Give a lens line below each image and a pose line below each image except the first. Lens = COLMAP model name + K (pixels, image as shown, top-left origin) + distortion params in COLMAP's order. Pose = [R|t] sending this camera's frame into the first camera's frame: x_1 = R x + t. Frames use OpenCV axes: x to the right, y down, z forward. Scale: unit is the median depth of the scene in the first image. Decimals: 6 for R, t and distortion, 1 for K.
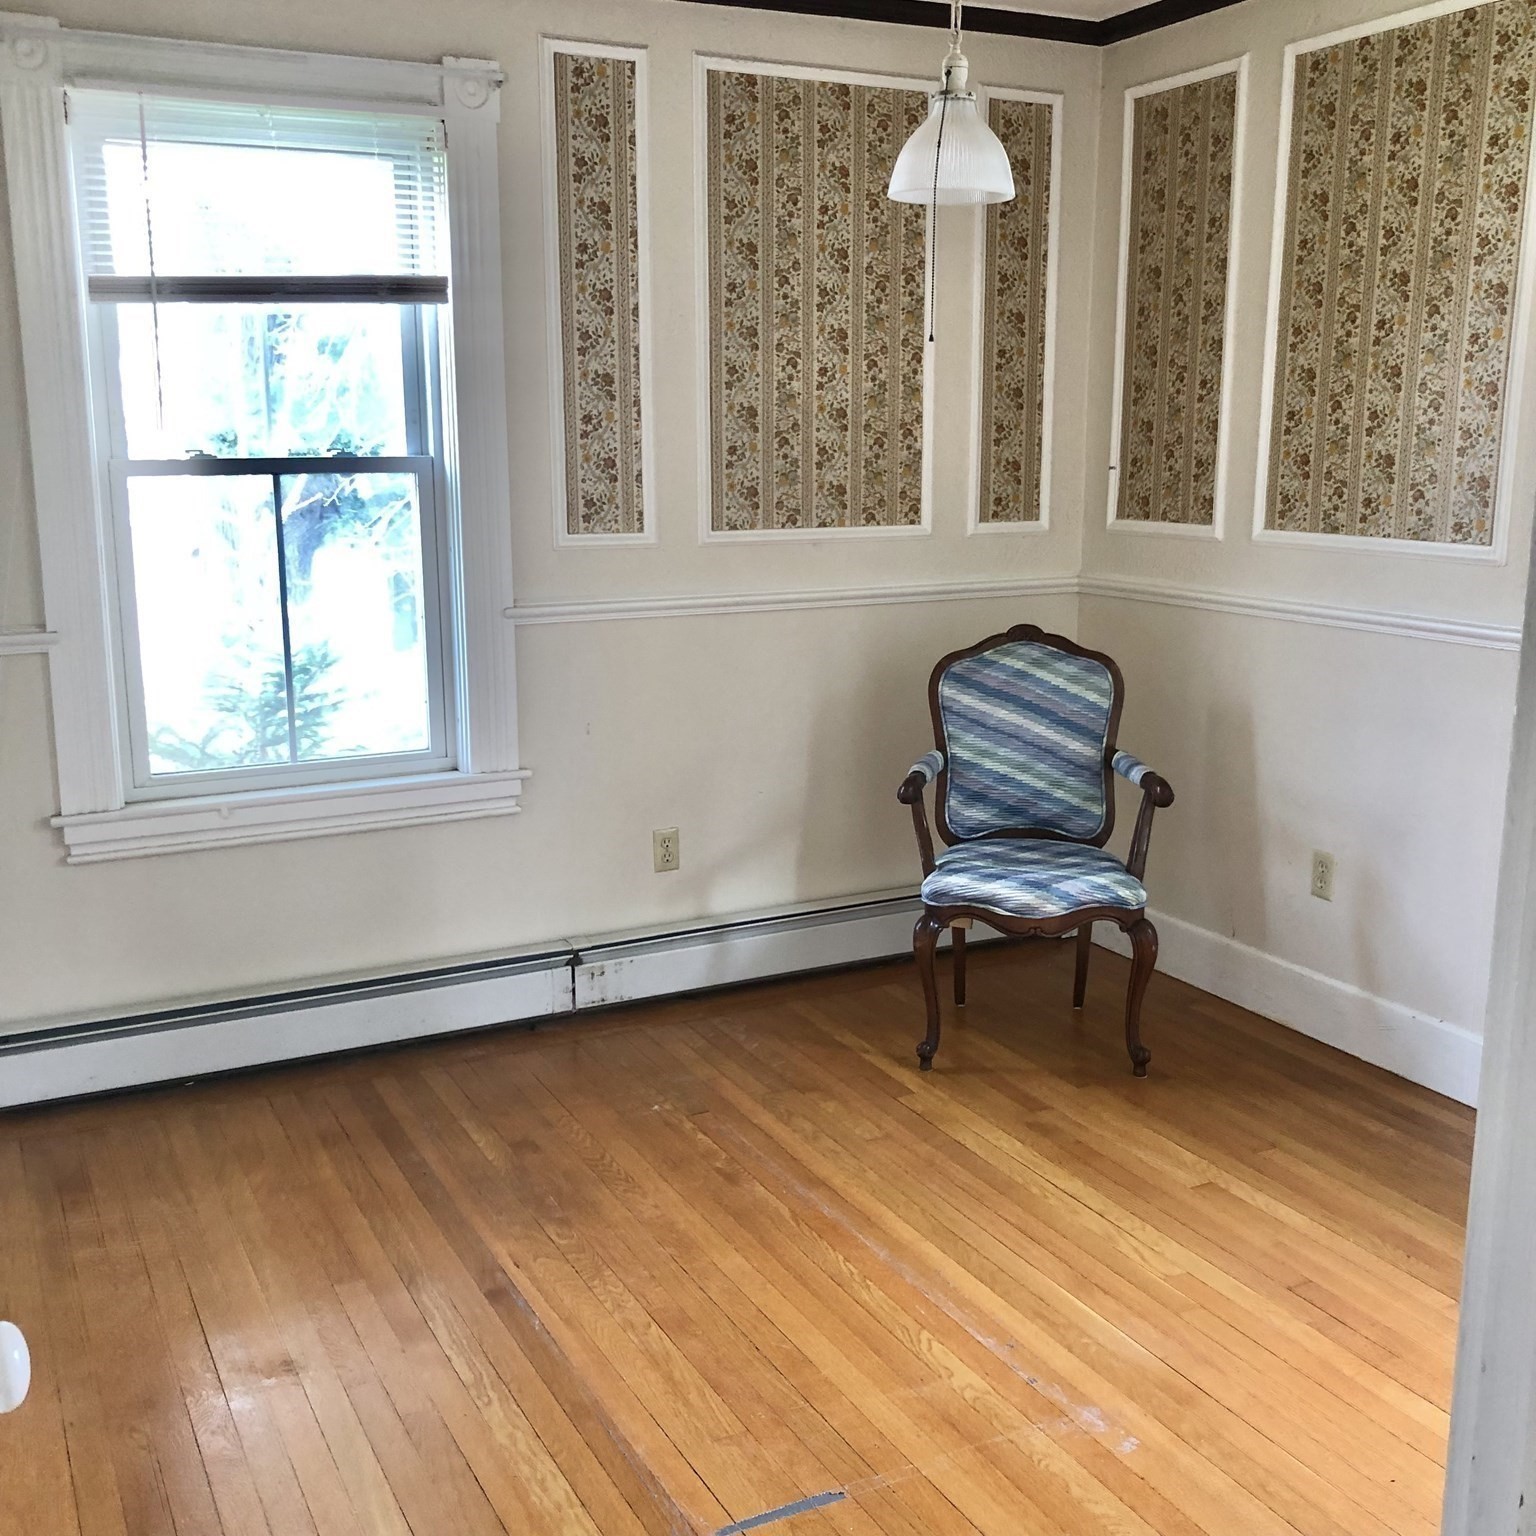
lens RADIAL K [[1696.3, 0, 767.7], [0, 1696.3, 761.2], [0, 0, 1]] dist [0.042918, 0.000000]
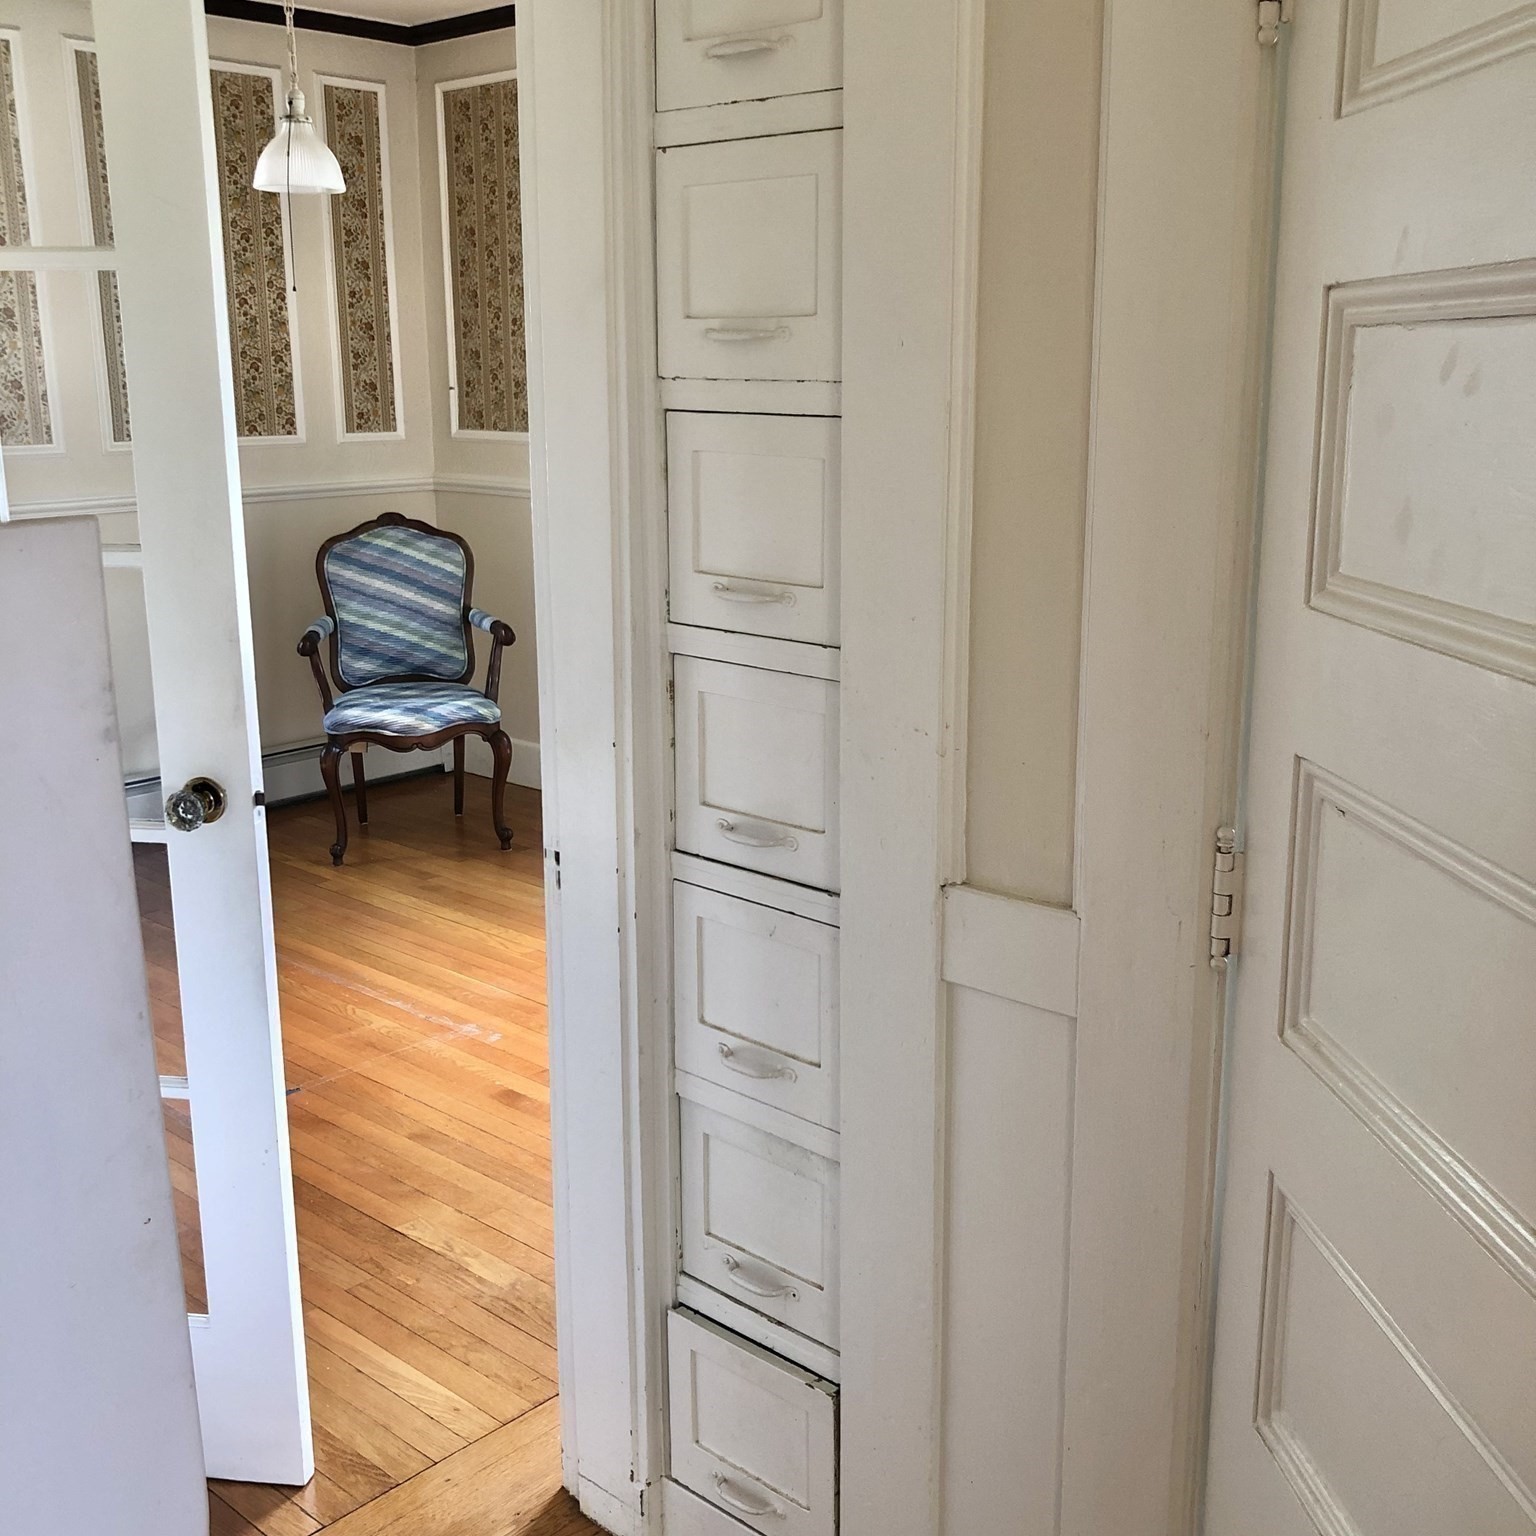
lens RADIAL K [[1696.3, 0, 777.4], [0, 1696.3, 737.9], [0, 0, 1]] dist [0.042918, 0.000000]
pose [[0.934784, -0.082001, 0.345622, -0.030284], [0.073211, 0.996576, 0.038432, 0.059089], [-0.347590, -0.010622, 0.937587, -0.285979]]
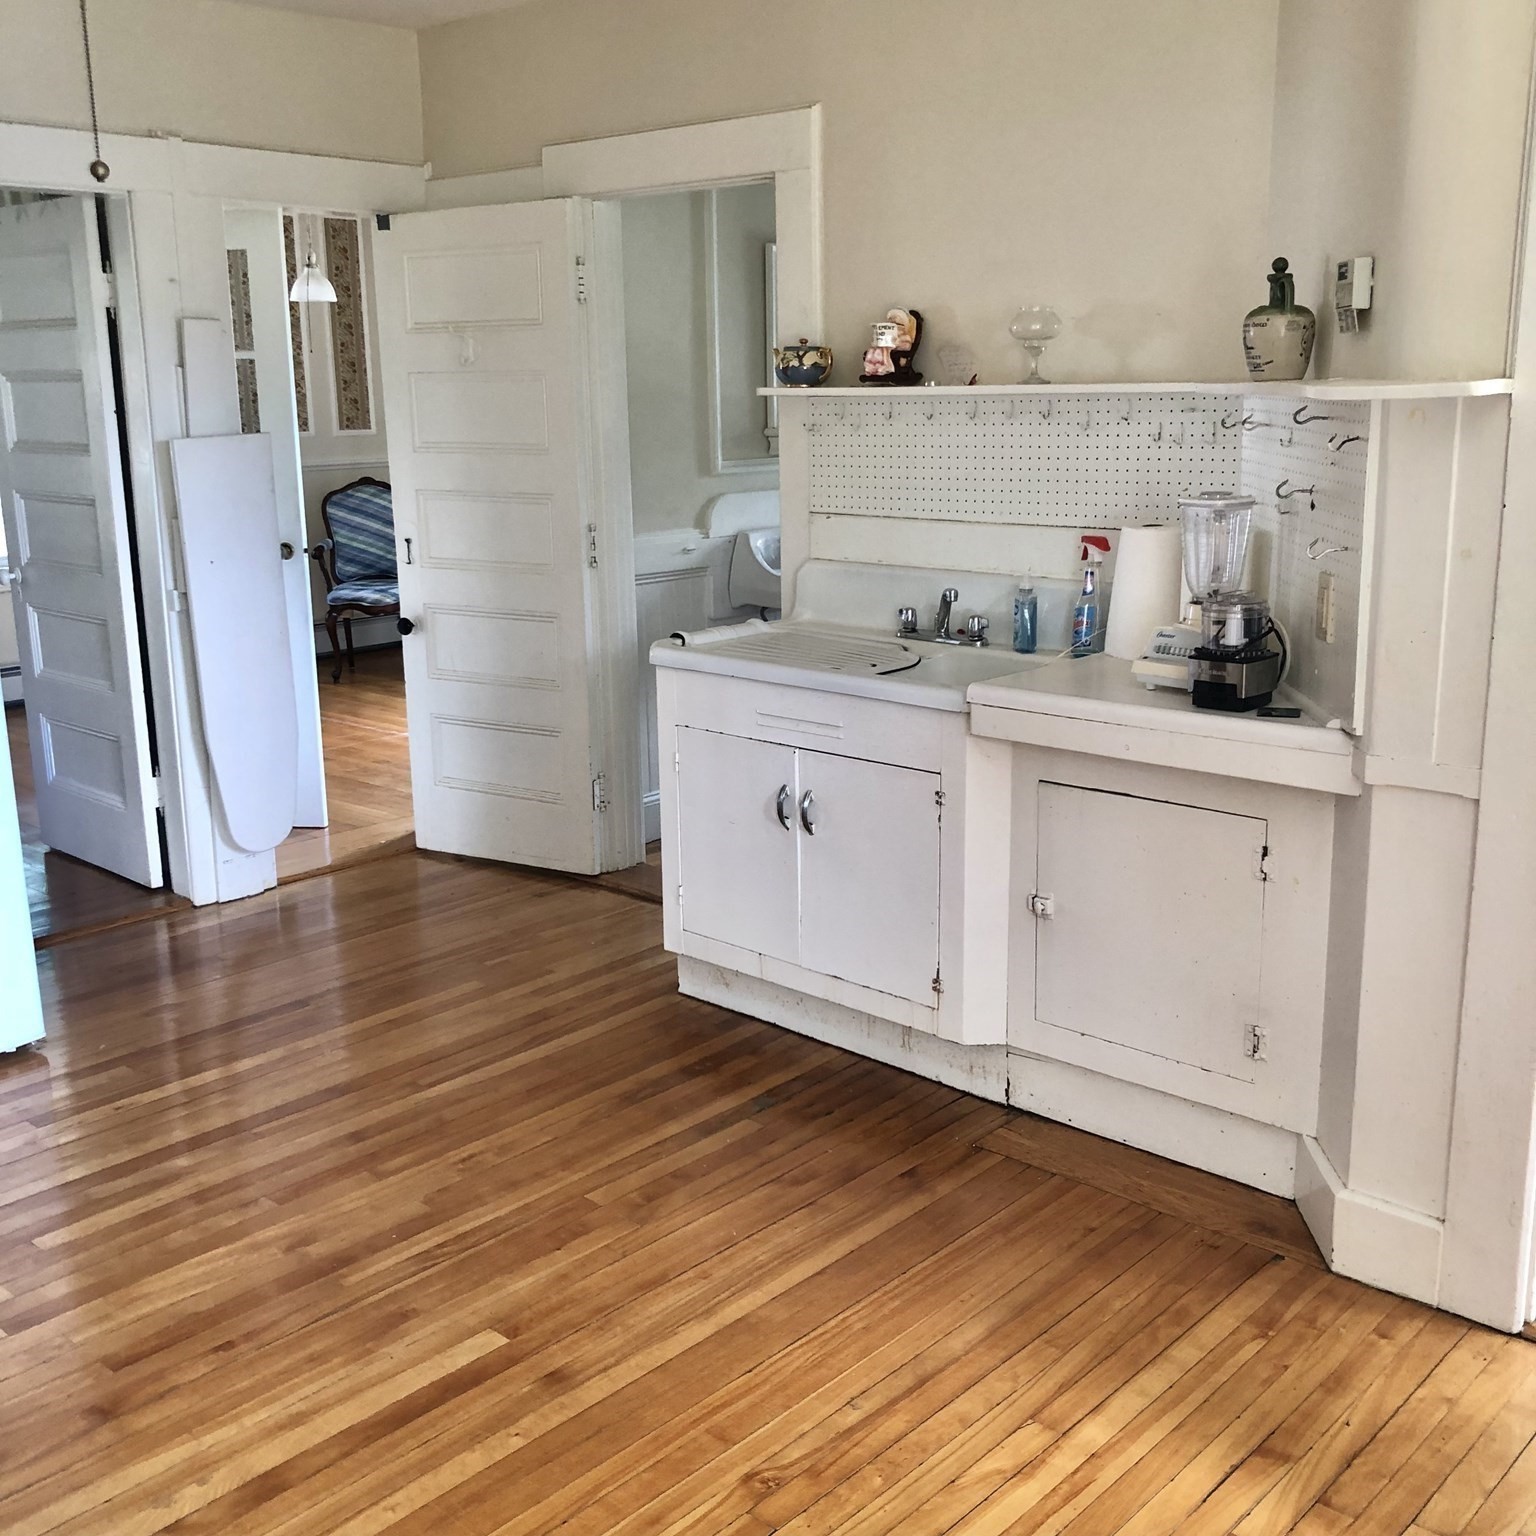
lens RADIAL K [[1696.3, 0, 766.9], [0, 1696.3, 756.3], [0, 0, 1]] dist [0.042918, 0.000000]
pose [[0.935841, -0.089923, 0.340758, -0.132916], [0.081661, 0.995915, 0.038542, 0.223613], [-0.342832, -0.008243, 0.939361, -1.150920]]
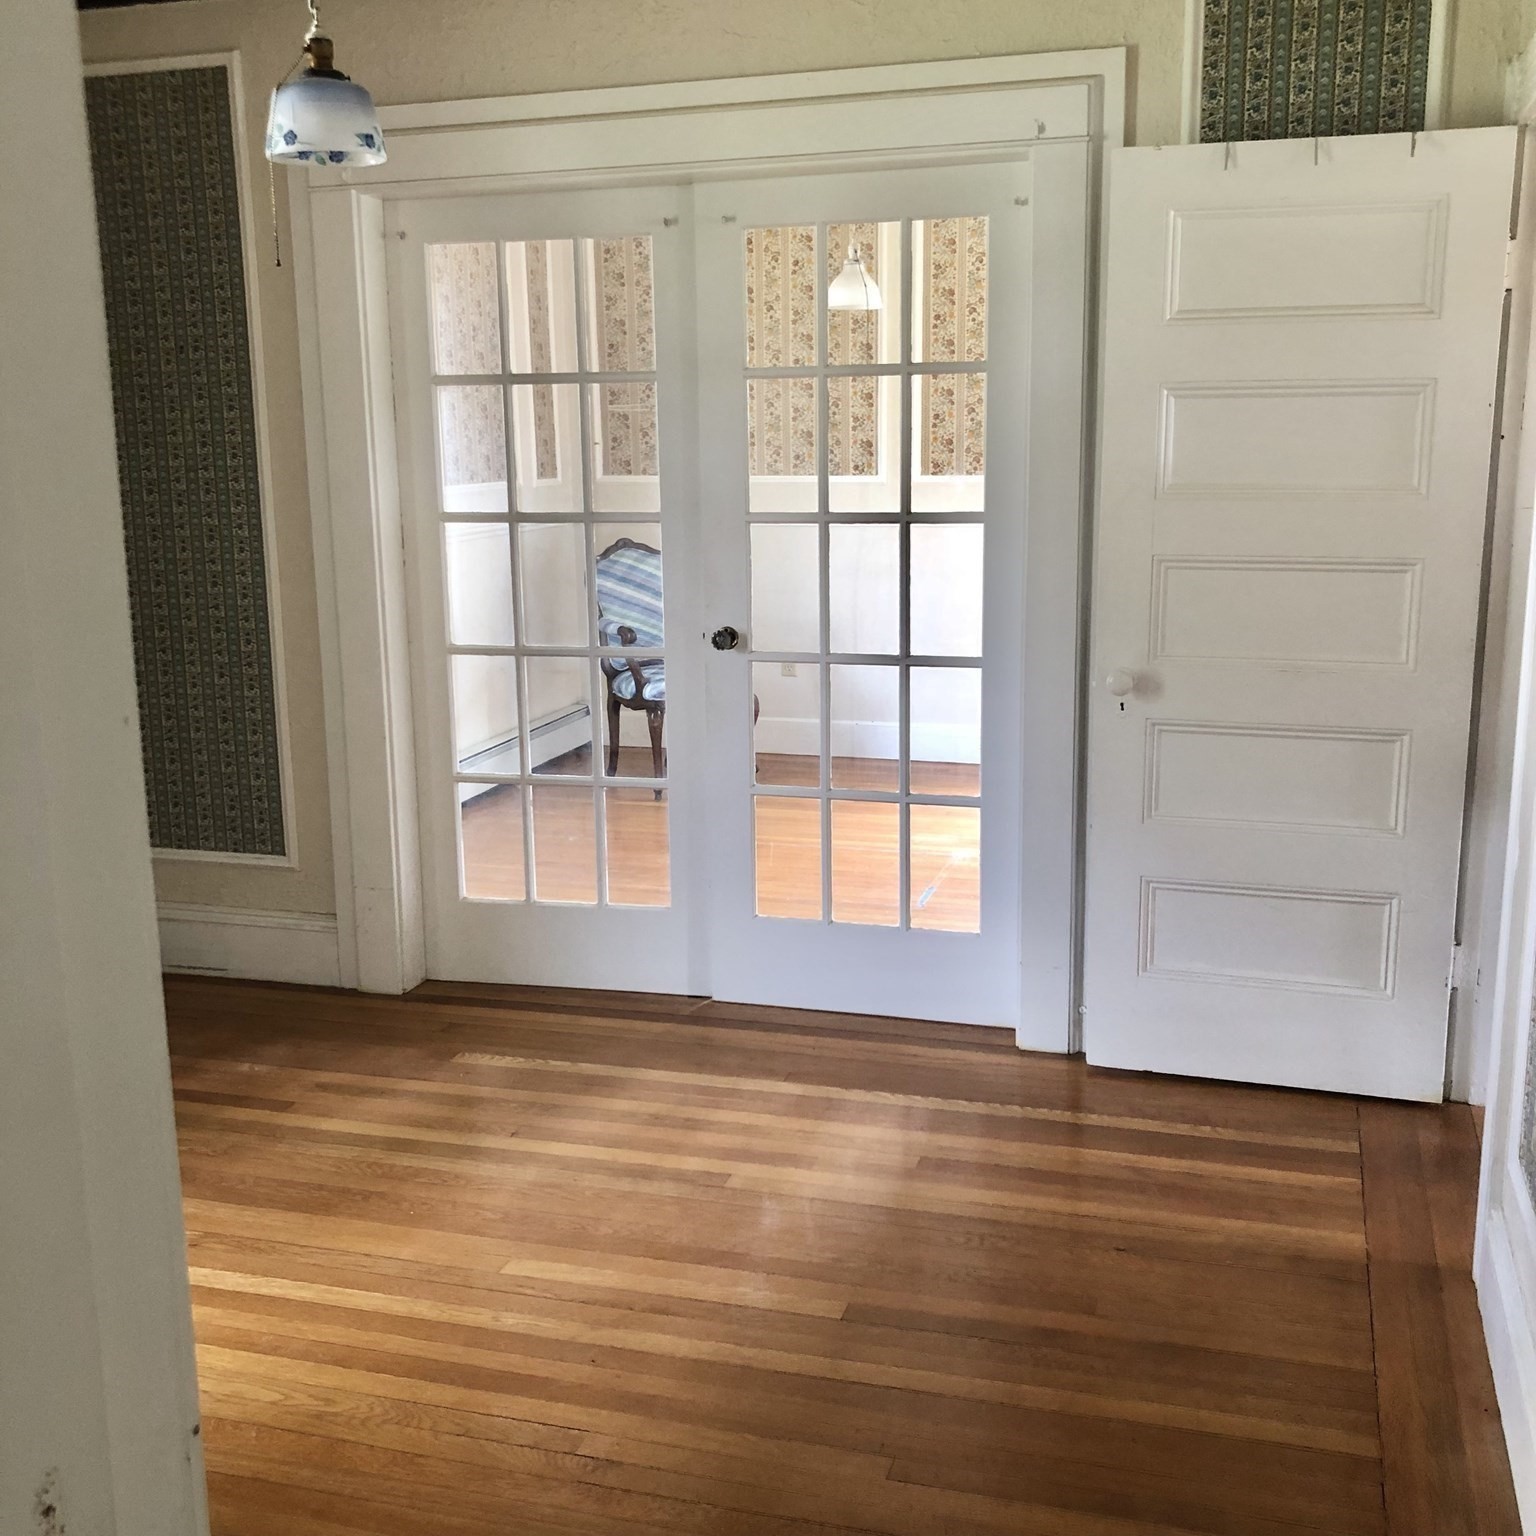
lens RADIAL K [[1696.3, 0, 757.3], [0, 1696.3, 778.3], [0, 0, 1]] dist [0.042918, 0.000000]
pose [[0.709592, -0.152688, 0.687870, -0.937843], [0.146932, 0.986842, 0.067479, 0.058227], [-0.689123, 0.053188, 0.722690, -0.268267]]
